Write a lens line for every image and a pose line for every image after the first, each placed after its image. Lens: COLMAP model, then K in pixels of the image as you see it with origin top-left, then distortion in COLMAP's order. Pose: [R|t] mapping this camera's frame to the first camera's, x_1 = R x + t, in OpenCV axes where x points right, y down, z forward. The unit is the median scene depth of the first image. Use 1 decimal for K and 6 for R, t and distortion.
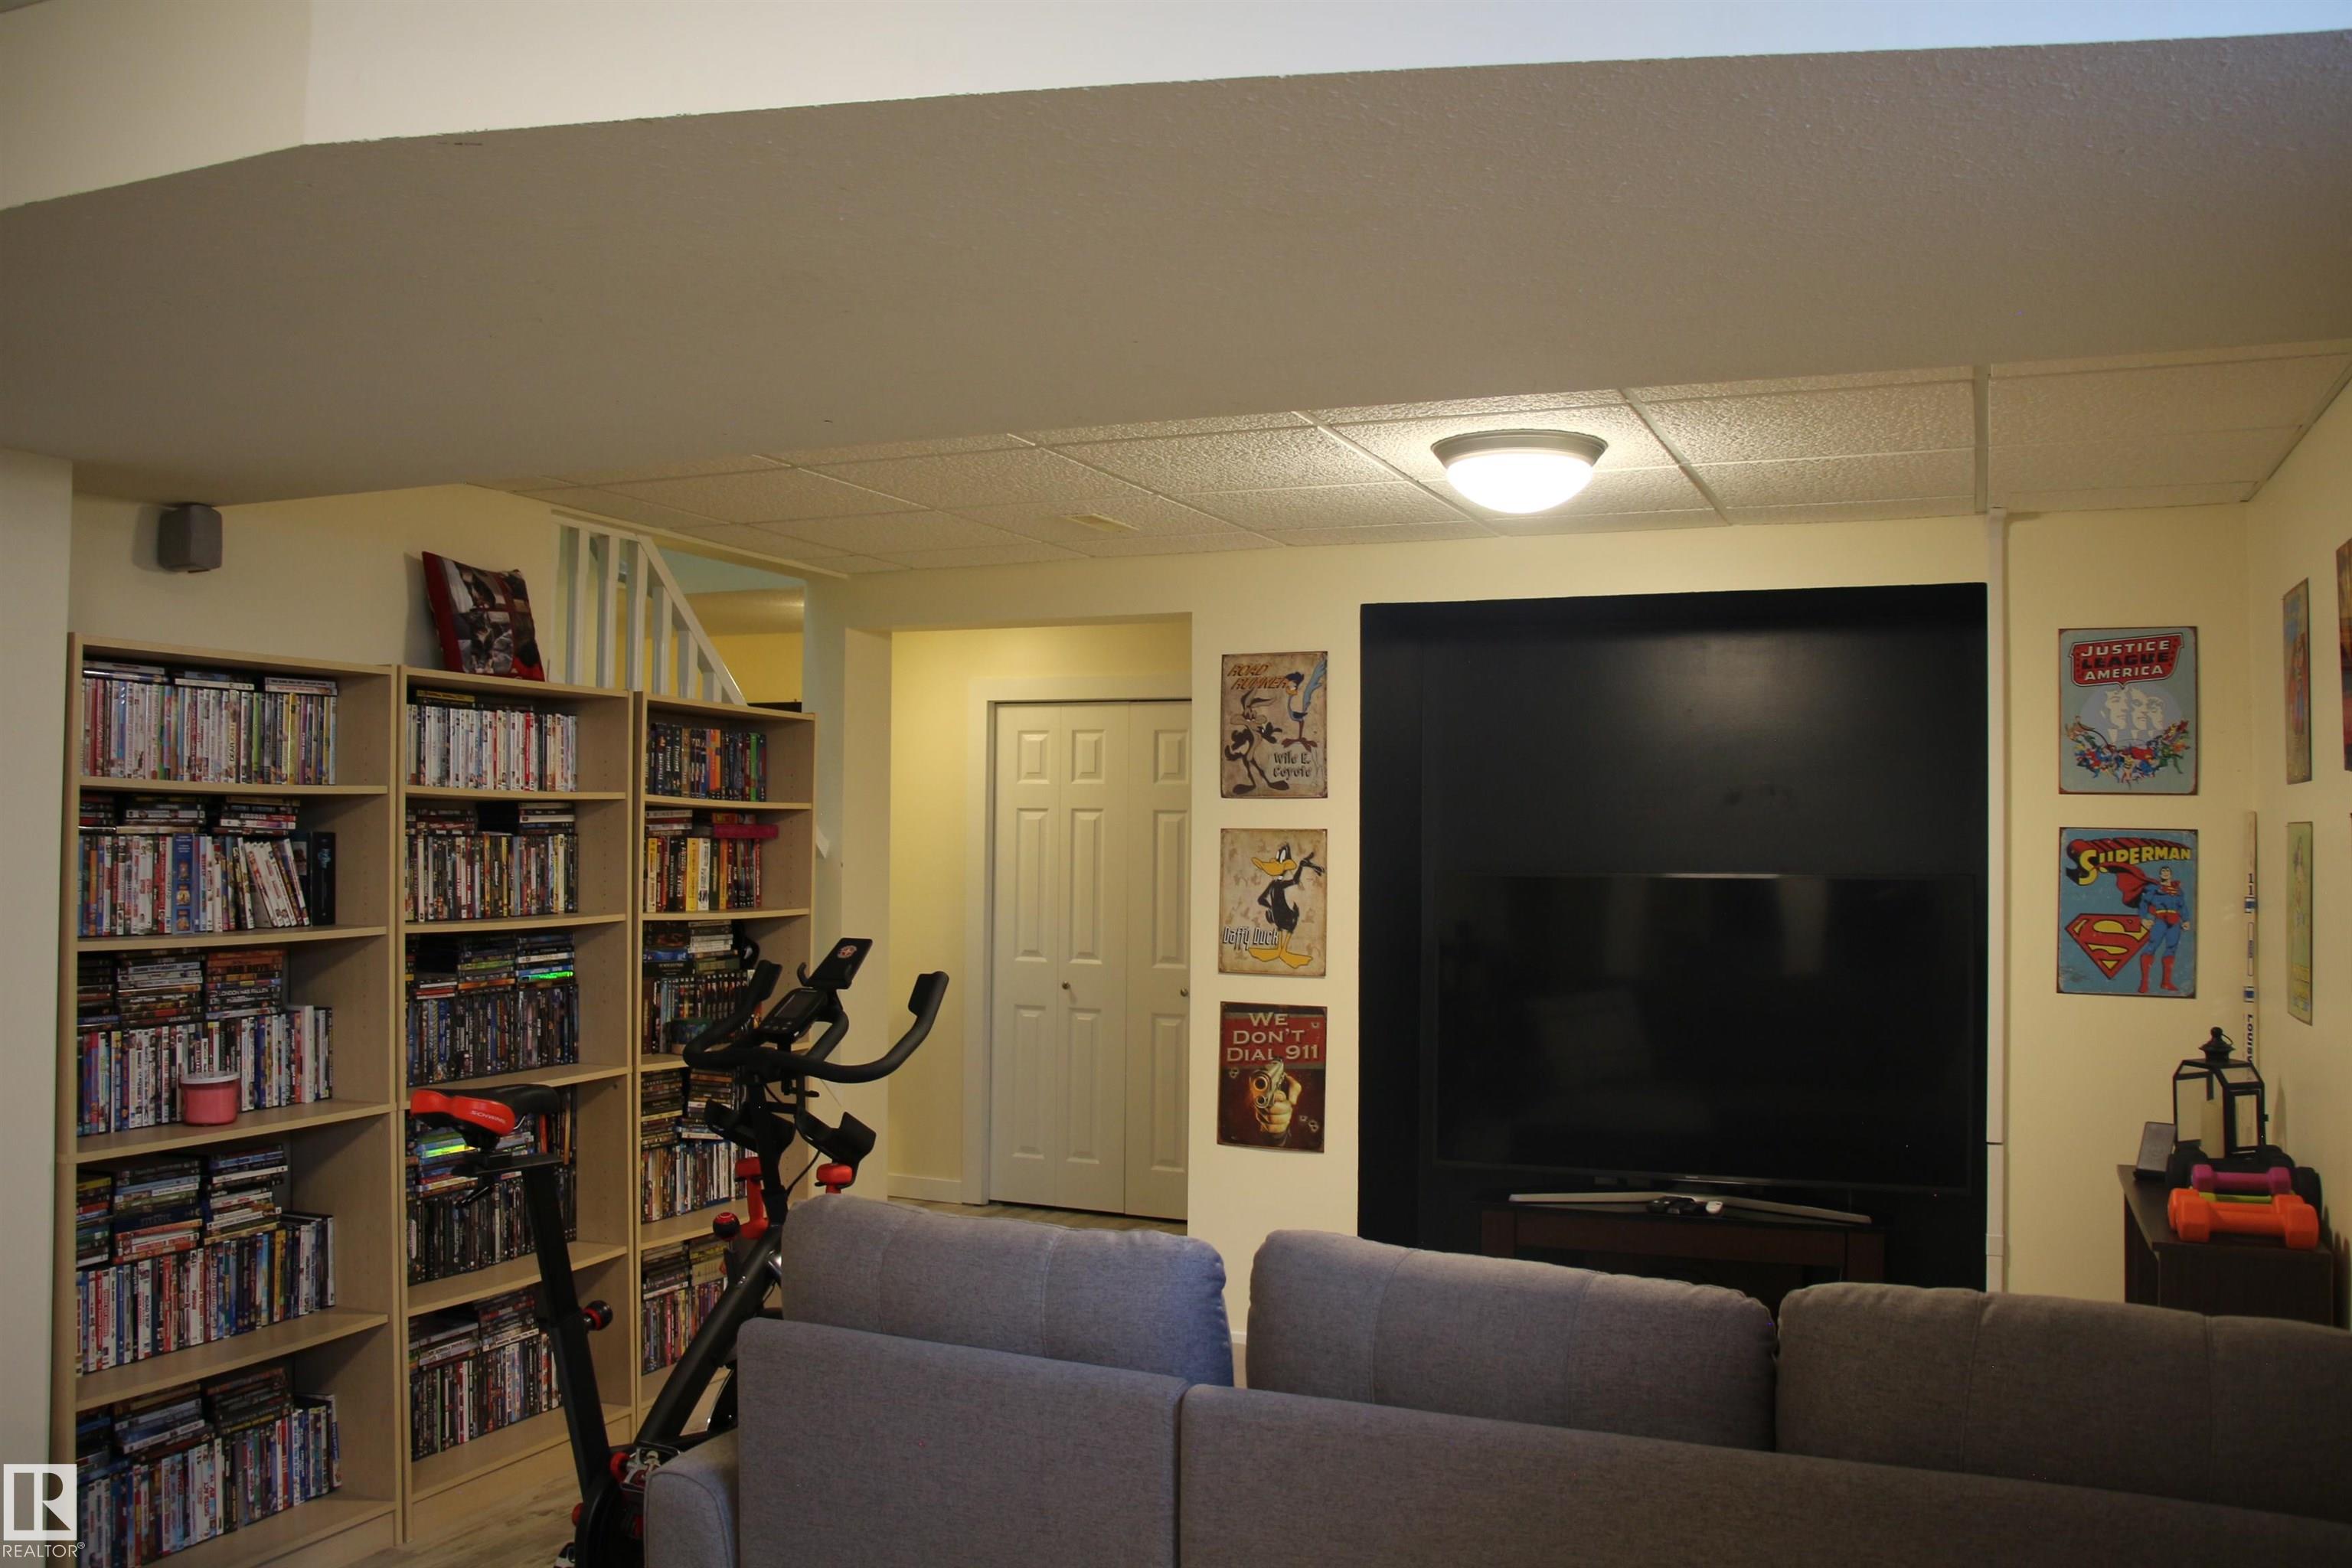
lens RADIAL K [[1963.1, 0, 1168.9], [0, 1963.1, 787.3], [0, 0, 1]] dist [-0.081165, 0.057219]
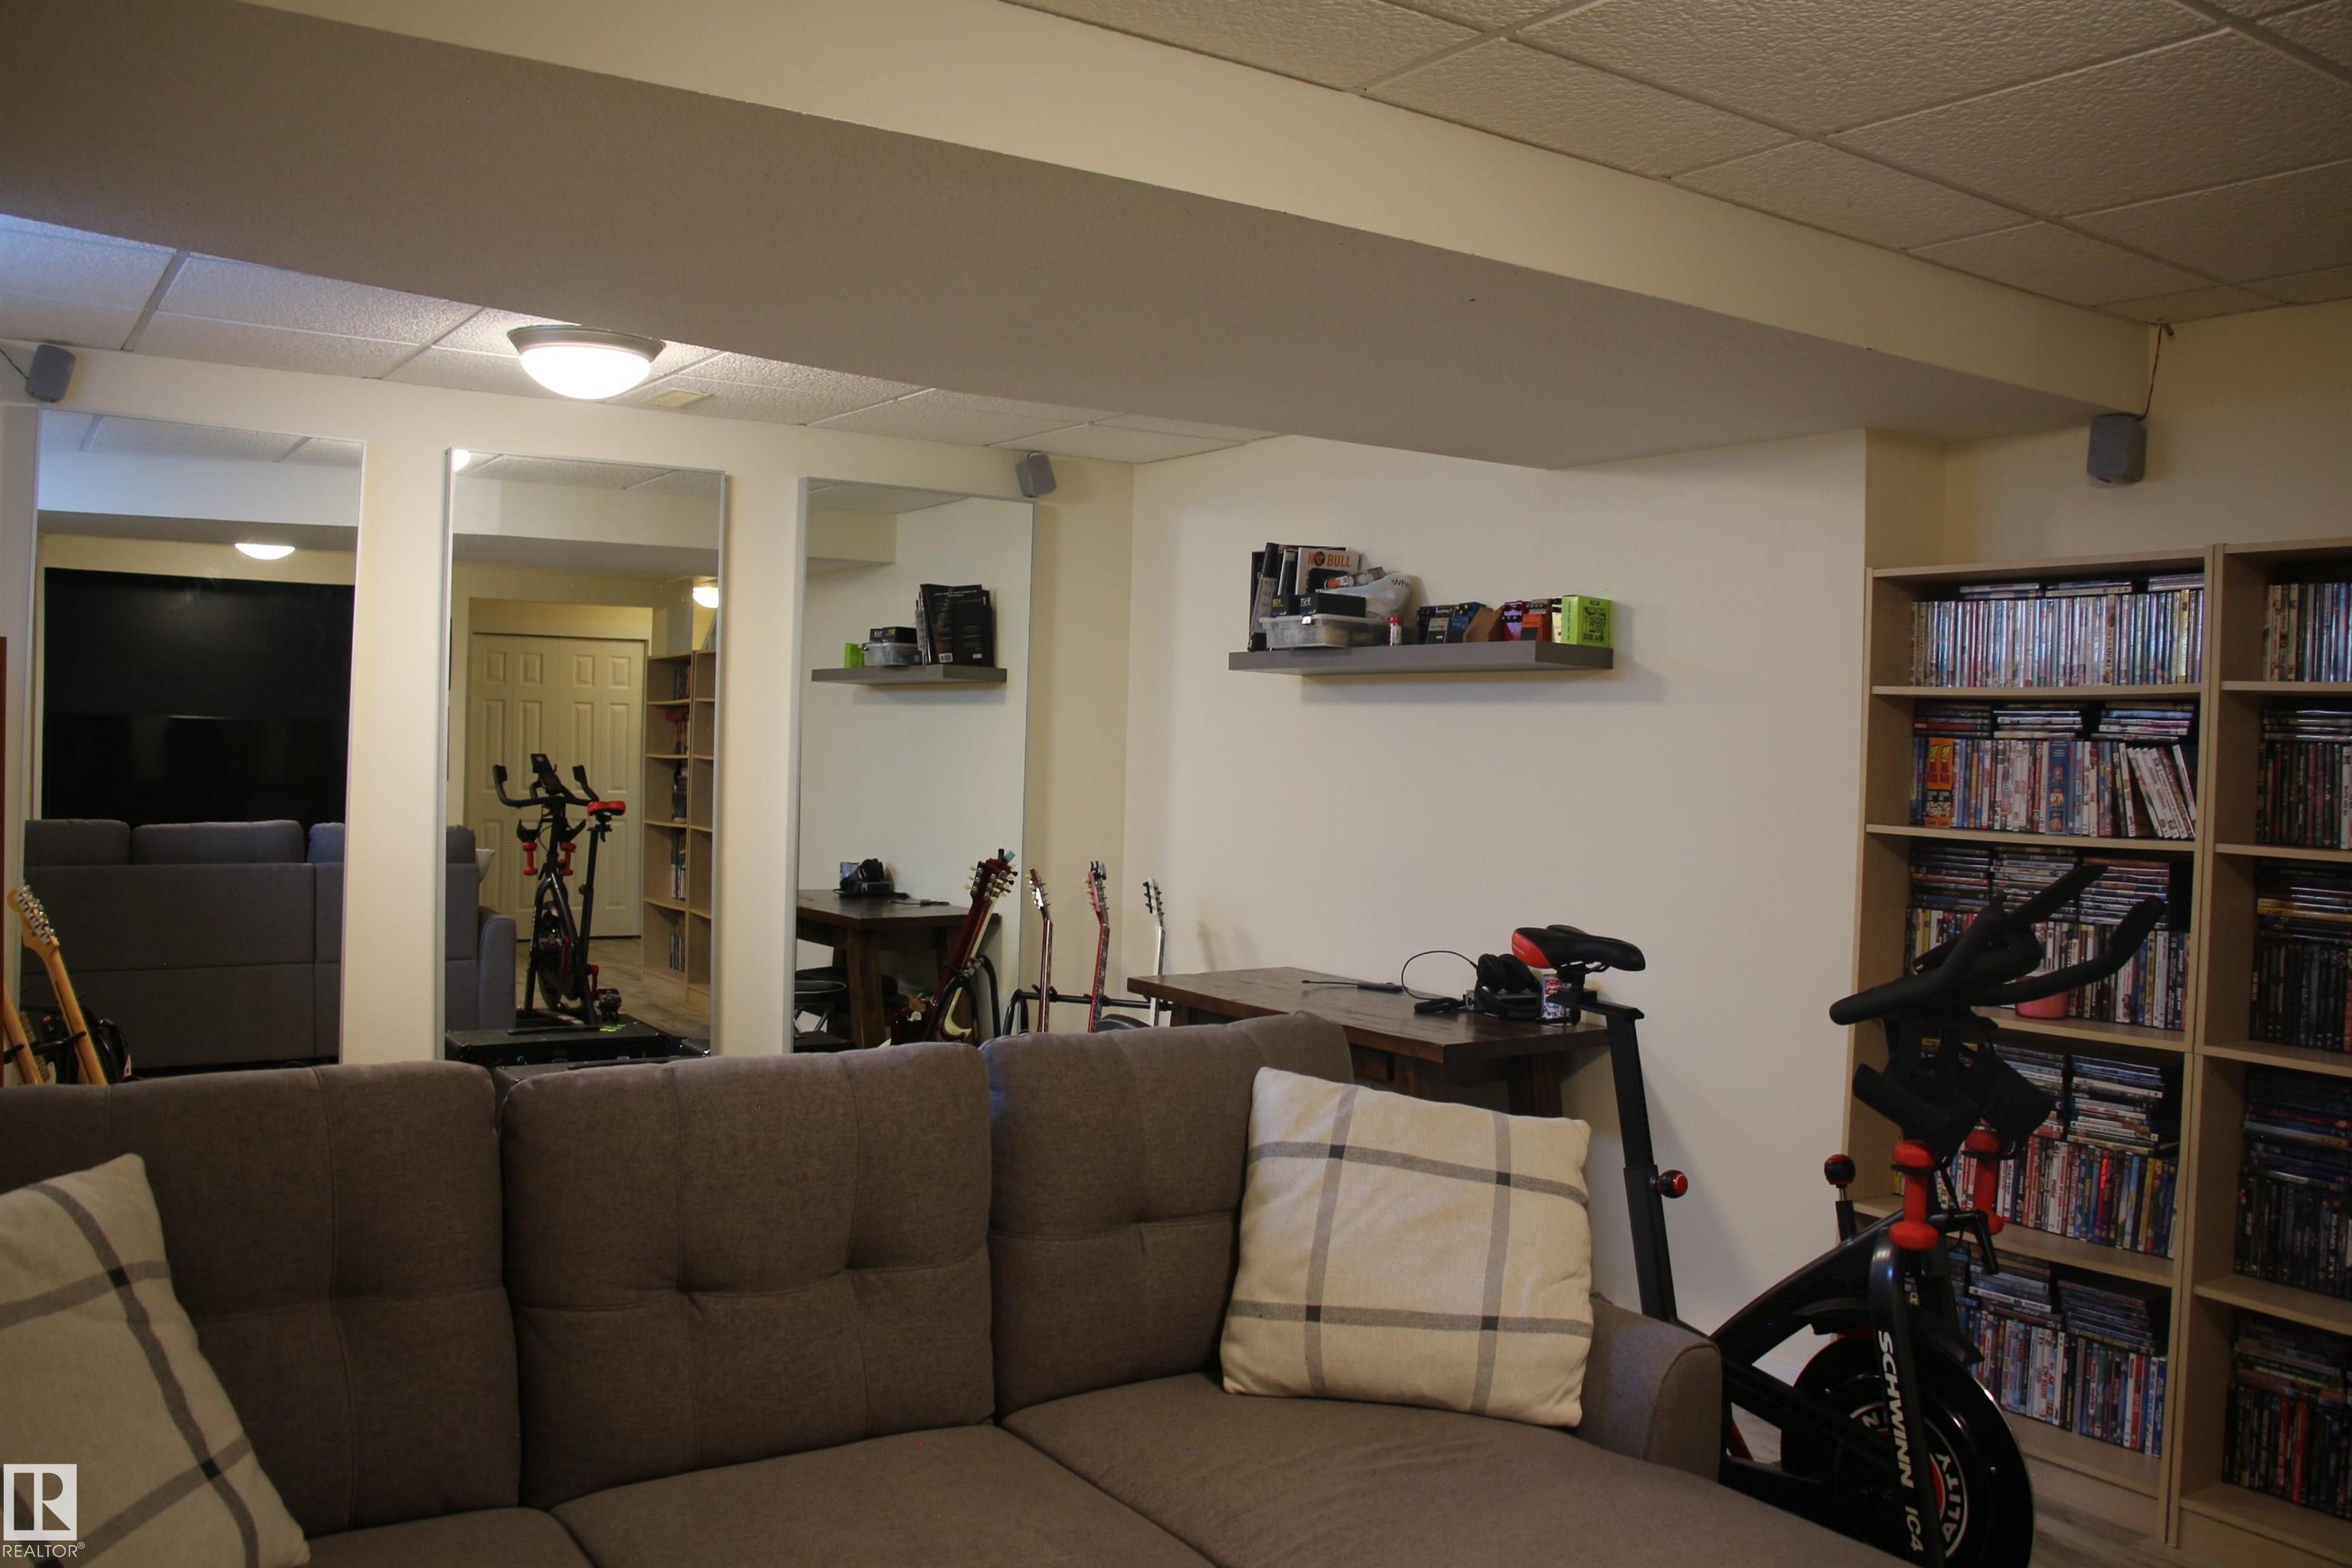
lens RADIAL K [[1963.1, 0, 1170.9], [0, 1963.1, 794.5], [0, 0, 1]] dist [-0.081165, 0.057219]
pose [[-0.535698, -0.001560, -0.844408, 0.623480], [-0.010553, 0.999933, 0.004848, 0.053938], [0.844343, 0.011508, -0.535679, 1.147939]]
